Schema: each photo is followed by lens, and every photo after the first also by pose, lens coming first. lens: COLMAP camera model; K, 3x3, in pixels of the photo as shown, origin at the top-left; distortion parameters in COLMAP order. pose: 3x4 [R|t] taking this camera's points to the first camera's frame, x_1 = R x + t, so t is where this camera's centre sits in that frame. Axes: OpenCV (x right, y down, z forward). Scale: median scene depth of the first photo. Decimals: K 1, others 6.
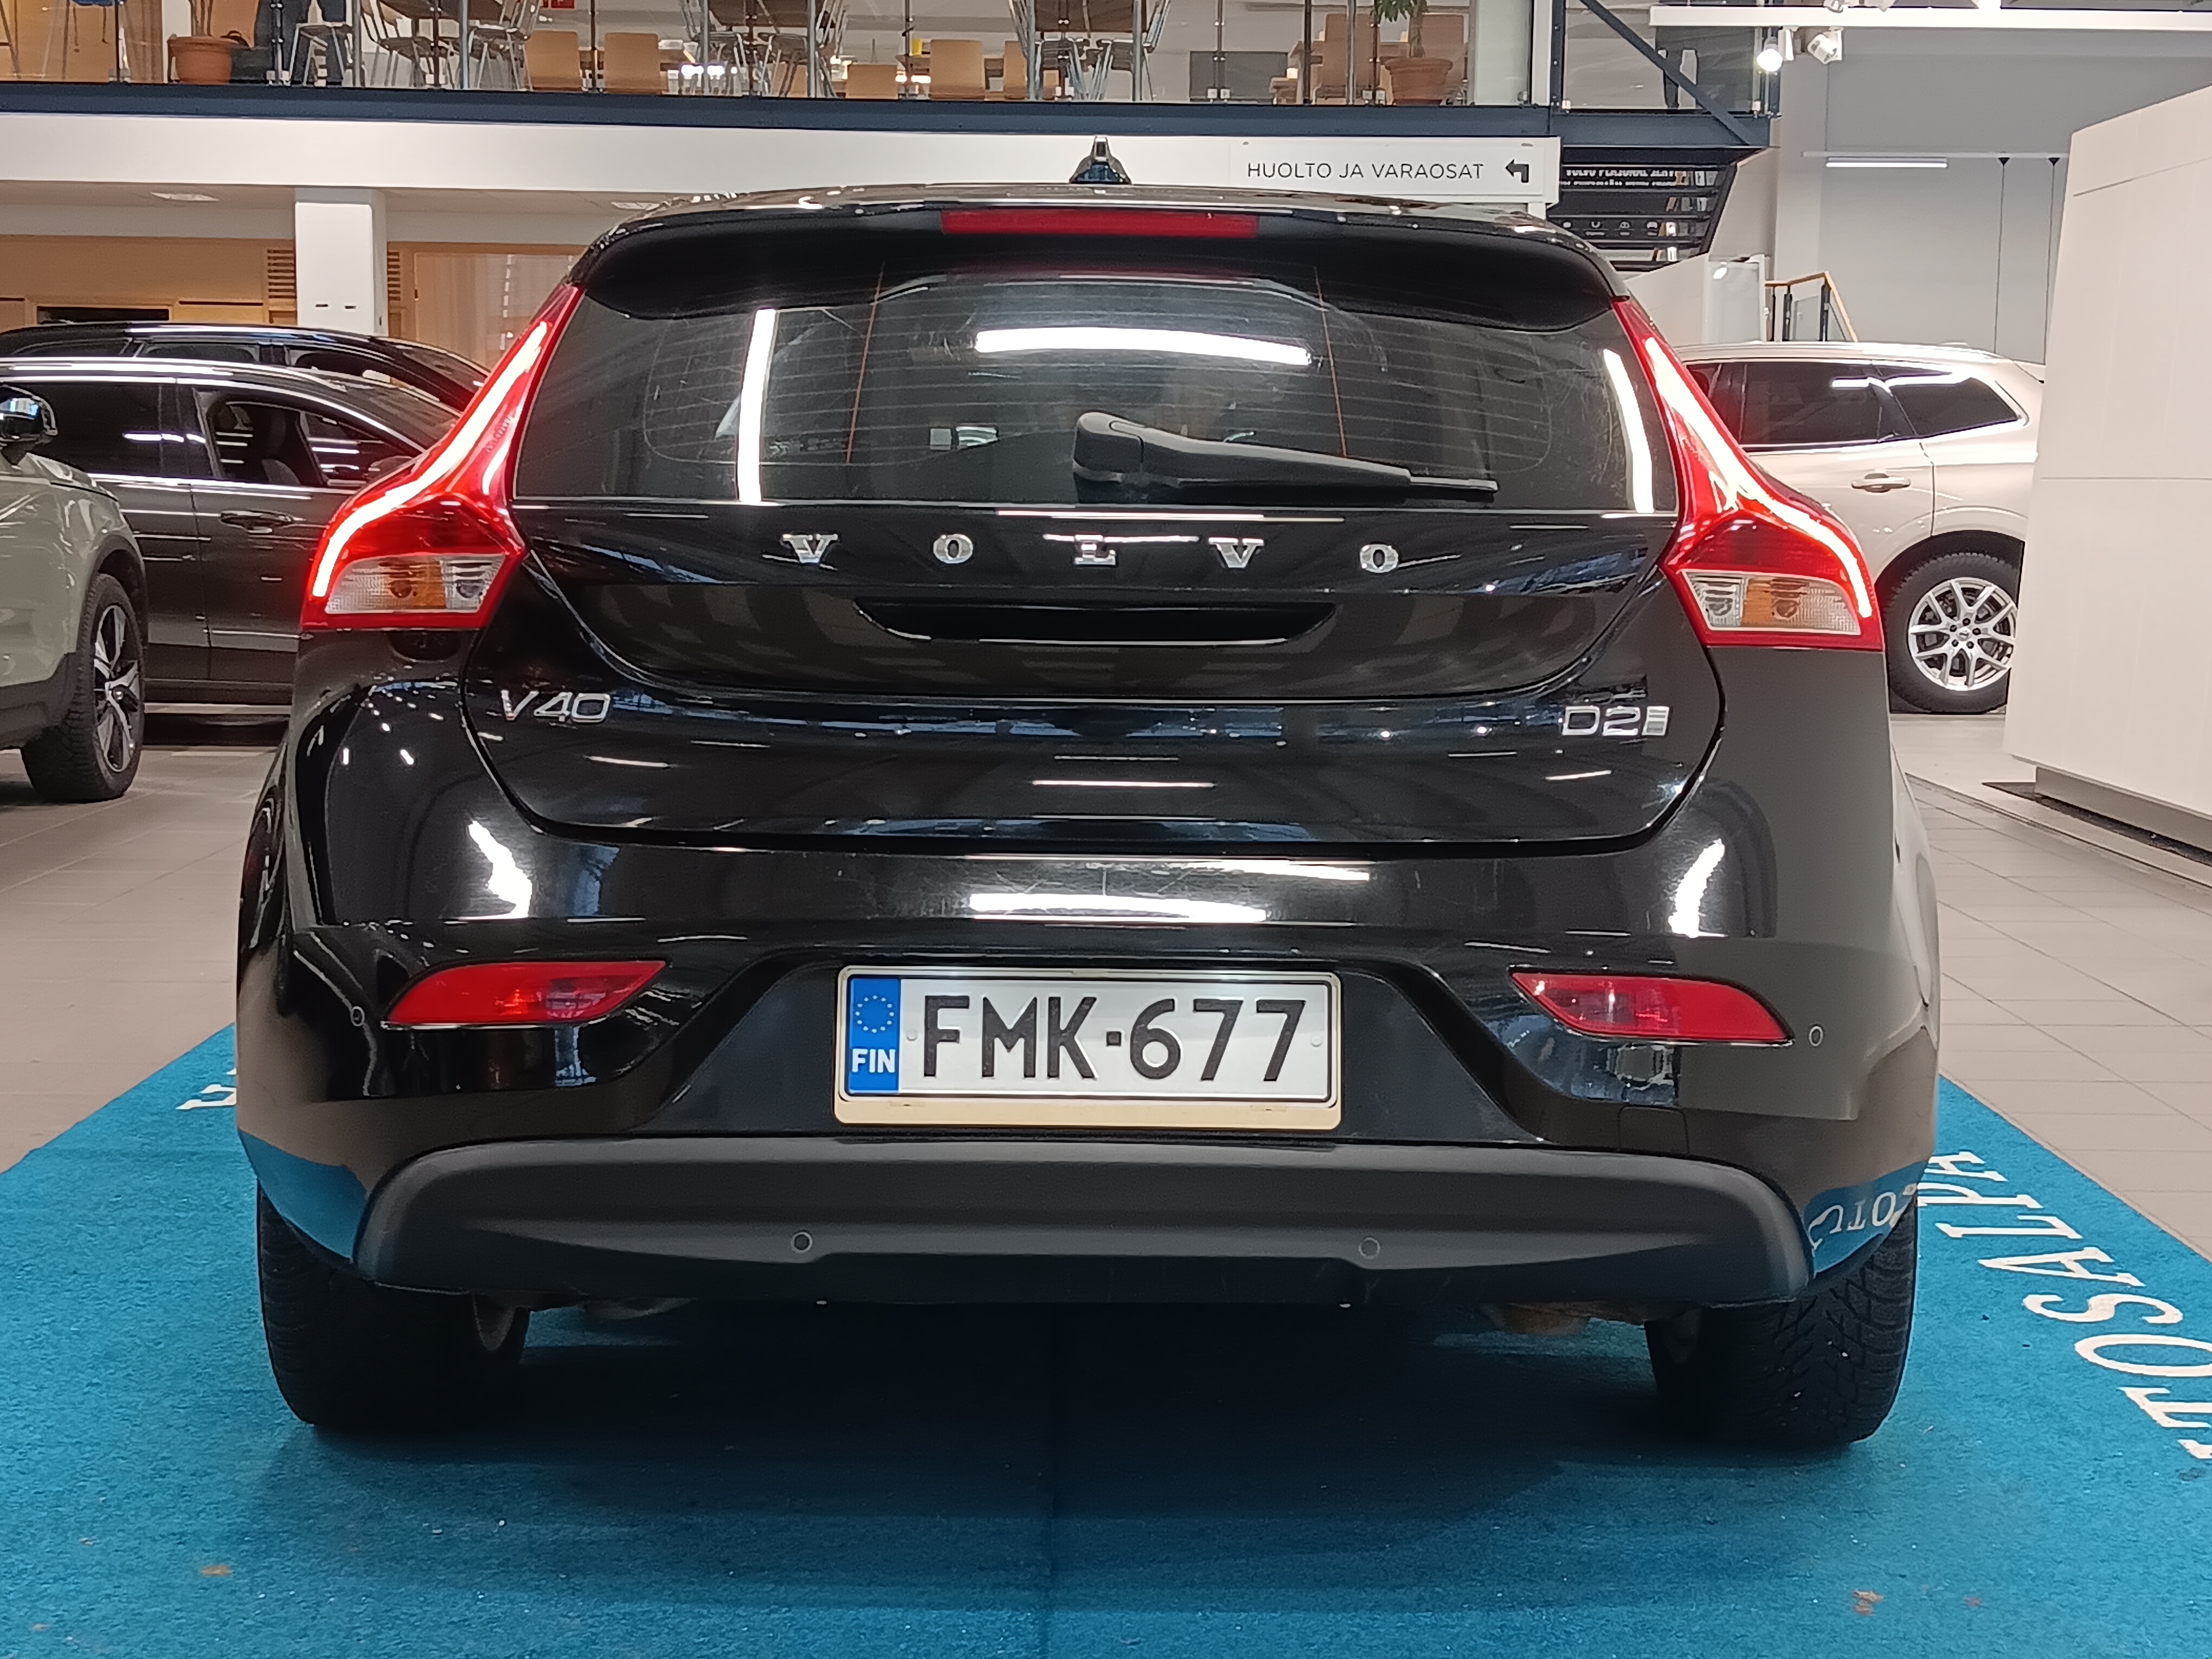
lens RADIAL K [[3301.3, 0, 1106.0], [0, 3301.3, 829.5], [0, 0, 1]] dist [0.092041, -0.055069]
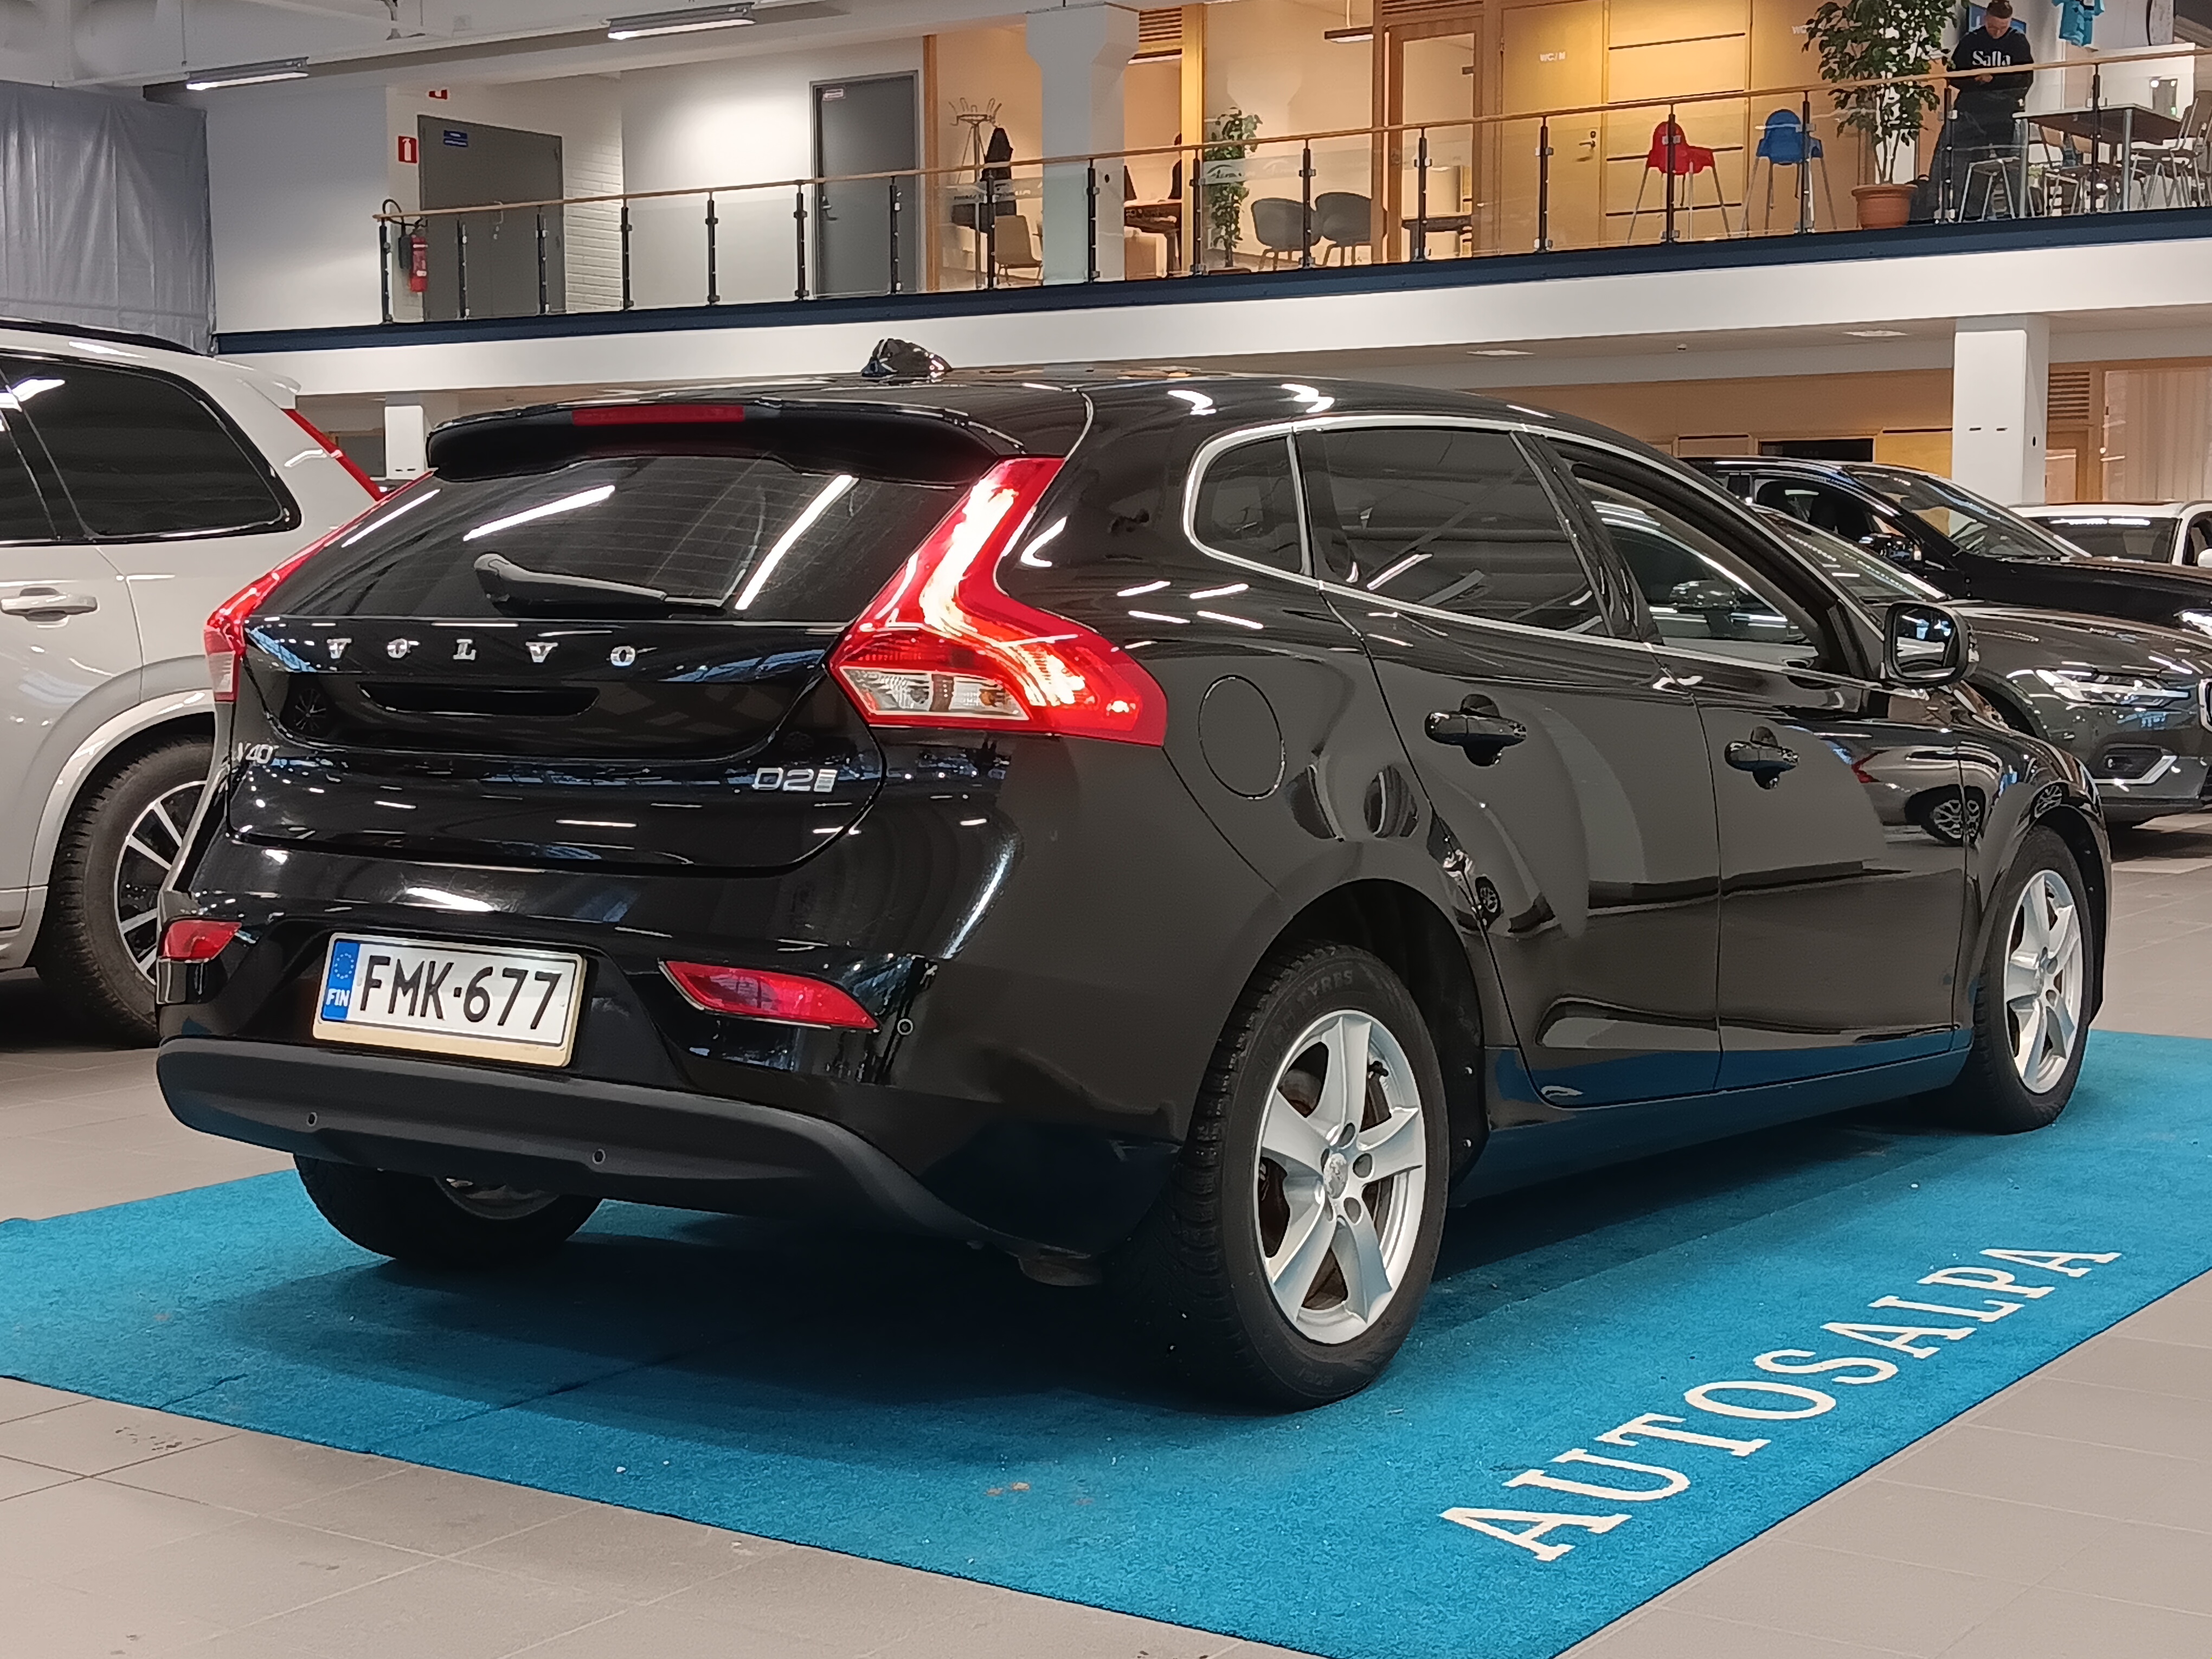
lens RADIAL K [[3301.3, 0, 1106.0], [0, 3301.3, 829.5], [0, 0, 1]] dist [0.092041, -0.055069]
pose [[0.817832, 0.030768, -0.574634, 1.047703], [-0.050851, 0.998527, -0.018908, 0.006009], [0.573206, 0.044684, 0.818192, -0.012453]]
